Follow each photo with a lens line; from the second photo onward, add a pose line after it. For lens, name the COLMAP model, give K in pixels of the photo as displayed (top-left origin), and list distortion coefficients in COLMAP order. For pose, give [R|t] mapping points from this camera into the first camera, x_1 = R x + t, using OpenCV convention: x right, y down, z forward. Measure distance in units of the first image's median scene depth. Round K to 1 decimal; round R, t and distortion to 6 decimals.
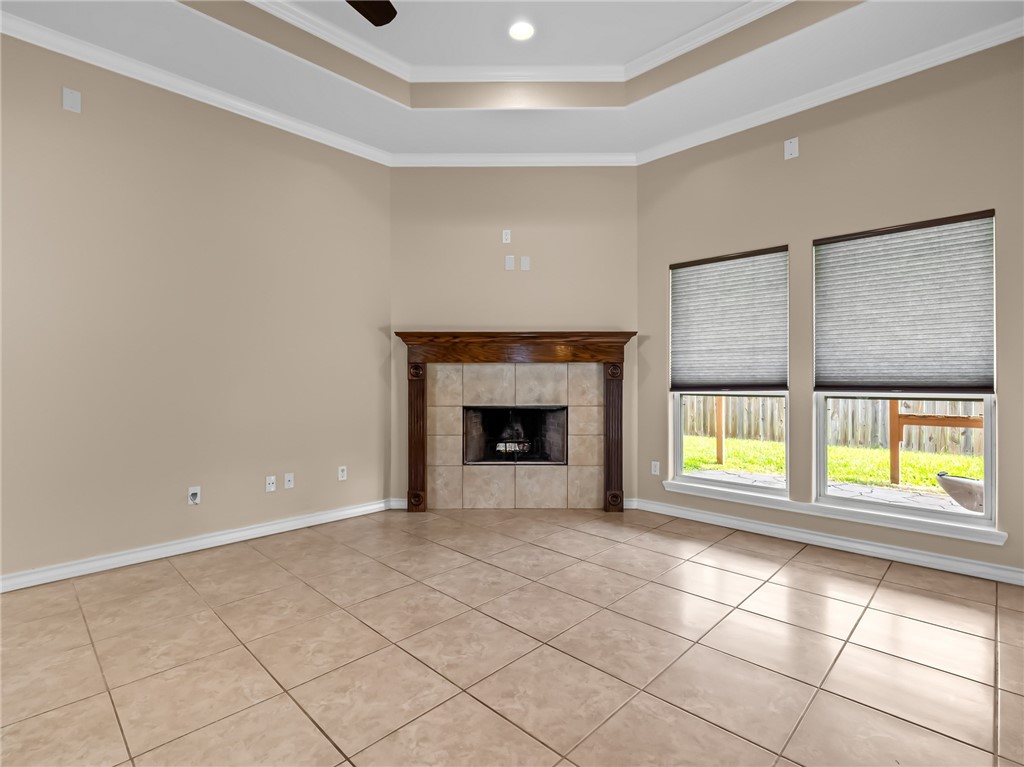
lens RADIAL K [[494.4, 0, 504.7], [0, 494.4, 381.0], [0, 0, 1]] dist [-0.007122, -0.001513]
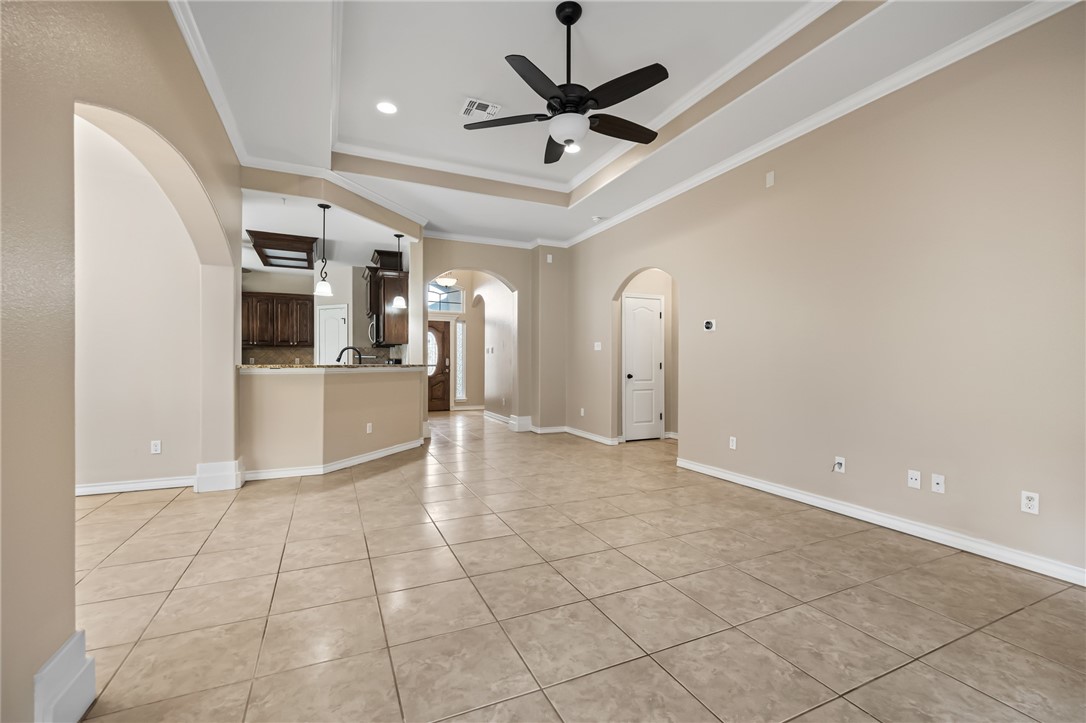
lens RADIAL K [[455.5, 0, 536.0], [0, 455.5, 358.6], [0, 0, 1]] dist [0.000245, -0.000703]
pose [[-0.353702, -0.003791, -0.935351, 0.769324], [-0.005664, 0.999982, -0.001912, -0.009854], [0.935341, 0.004621, -0.353717, 0.899061]]
